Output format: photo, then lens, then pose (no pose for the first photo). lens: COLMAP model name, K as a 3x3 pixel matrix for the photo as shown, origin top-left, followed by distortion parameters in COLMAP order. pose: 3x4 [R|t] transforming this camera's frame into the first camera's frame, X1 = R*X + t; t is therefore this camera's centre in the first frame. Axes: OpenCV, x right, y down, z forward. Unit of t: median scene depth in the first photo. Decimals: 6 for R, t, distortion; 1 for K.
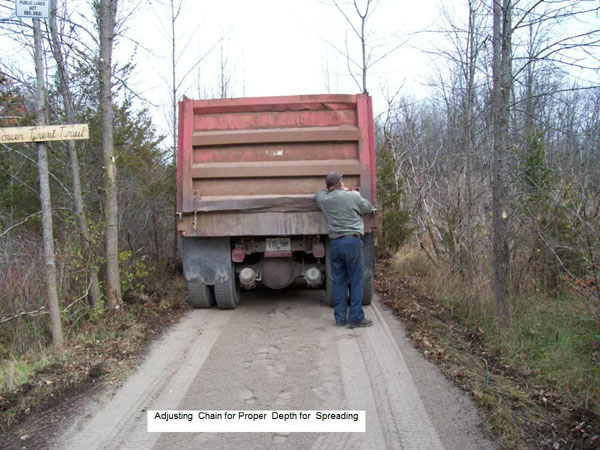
lens RADIAL K [[589.6, 0, 300.0], [0, 589.6, 225.0], [0, 0, 1]] dist [-0.199145, 0.185269]
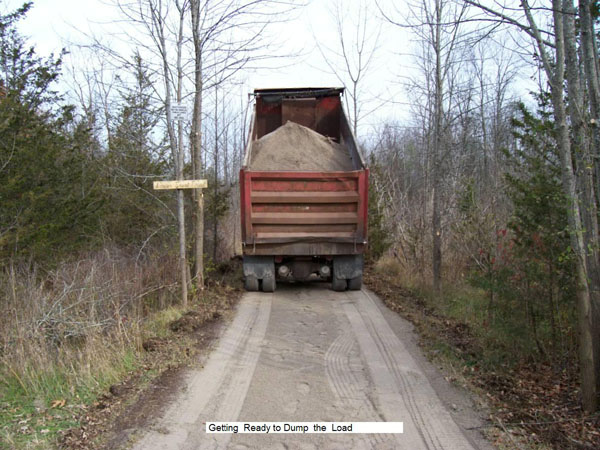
lens RADIAL K [[589.6, 0, 300.0], [0, 589.6, 225.0], [0, 0, 1]] dist [-0.199145, 0.185269]
pose [[0.999542, 0.013882, 0.026883, -0.093638], [-0.013068, 0.999458, -0.030229, 0.013087], [-0.027288, 0.029863, 0.999181, -0.618975]]
